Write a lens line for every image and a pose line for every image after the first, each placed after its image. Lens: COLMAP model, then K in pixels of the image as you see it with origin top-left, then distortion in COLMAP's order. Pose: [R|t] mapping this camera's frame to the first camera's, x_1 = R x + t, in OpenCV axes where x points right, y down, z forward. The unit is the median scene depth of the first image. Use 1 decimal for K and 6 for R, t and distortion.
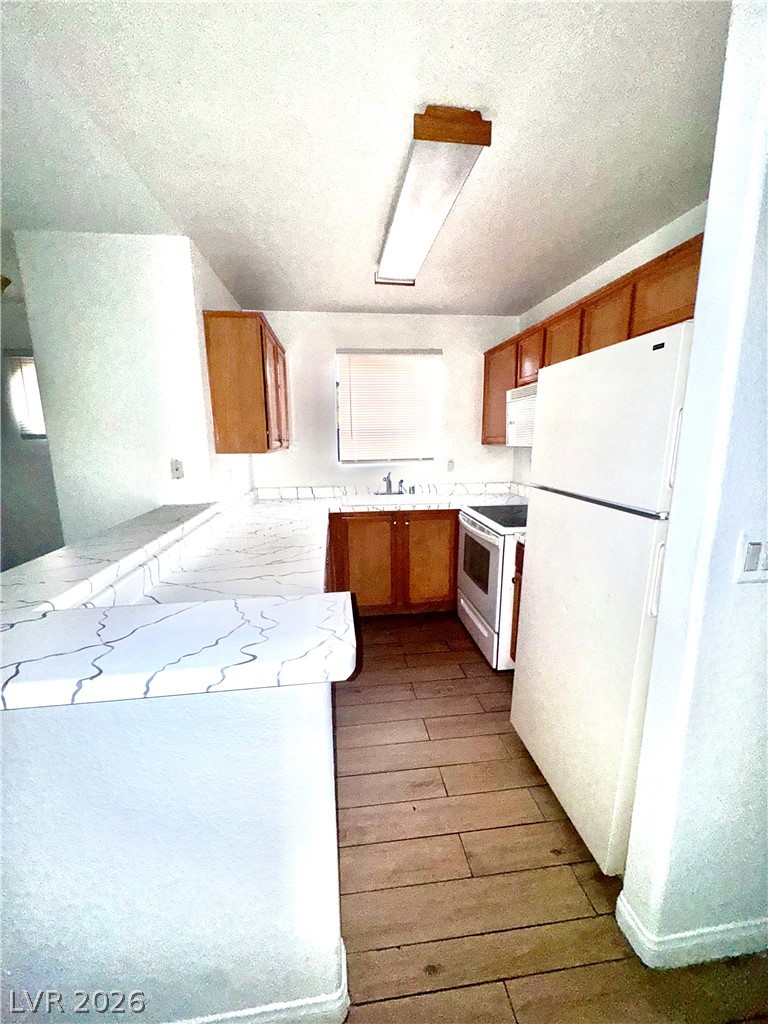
lens RADIAL K [[407.7, 0, 384.0], [0, 407.7, 512.0], [0, 0, 1]] dist [0.001431, -0.000116]
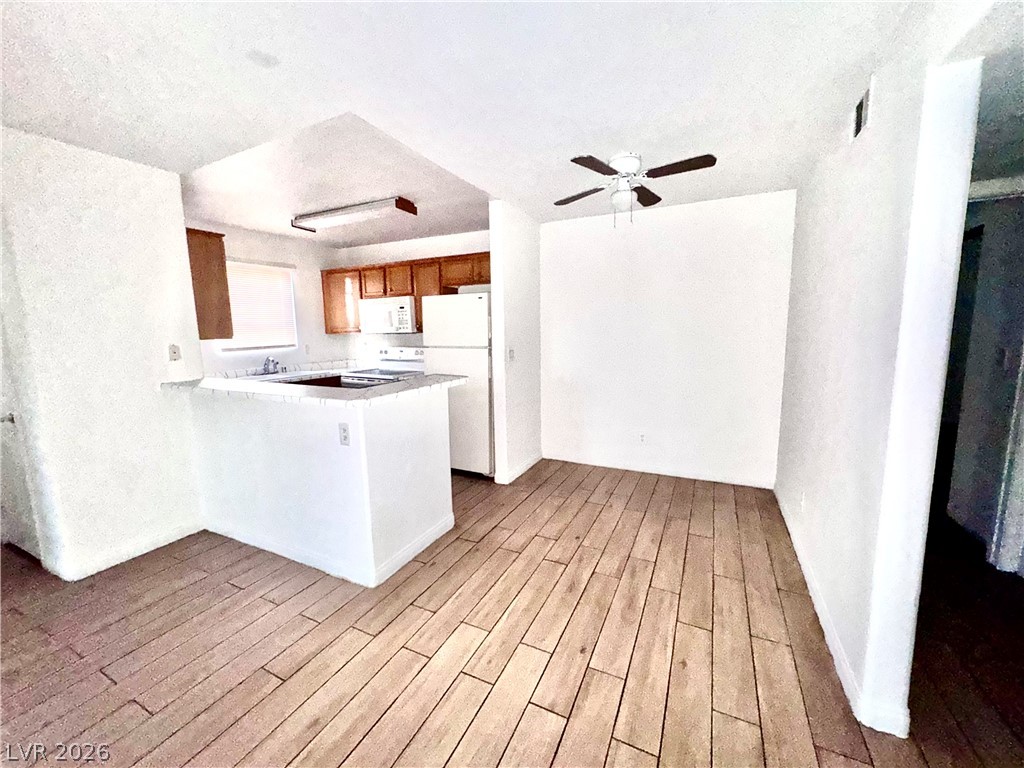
lens RADIAL K [[407.7, 0, 512.0], [0, 407.7, 384.0], [0, 0, 1]] dist [0.001431, -0.000116]
pose [[0.550118, -0.114118, 0.827253, -0.716135], [0.164163, 0.986067, 0.026859, 0.087637], [-0.818792, 0.121029, 0.561187, -0.358175]]
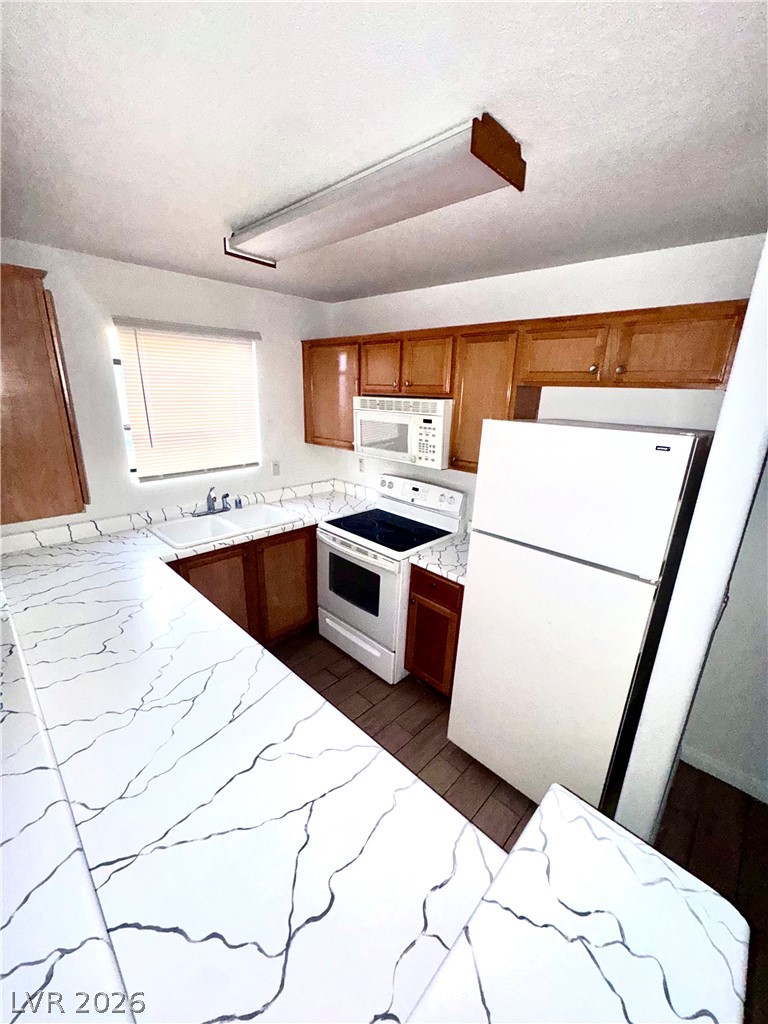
lens RADIAL K [[407.7, 0, 384.0], [0, 407.7, 512.0], [0, 0, 1]] dist [0.001431, -0.000116]
pose [[0.777909, -0.152406, 0.609615, -0.249814], [0.079153, 0.986180, 0.145545, -0.159410], [-0.623372, -0.064968, 0.779221, 0.196036]]
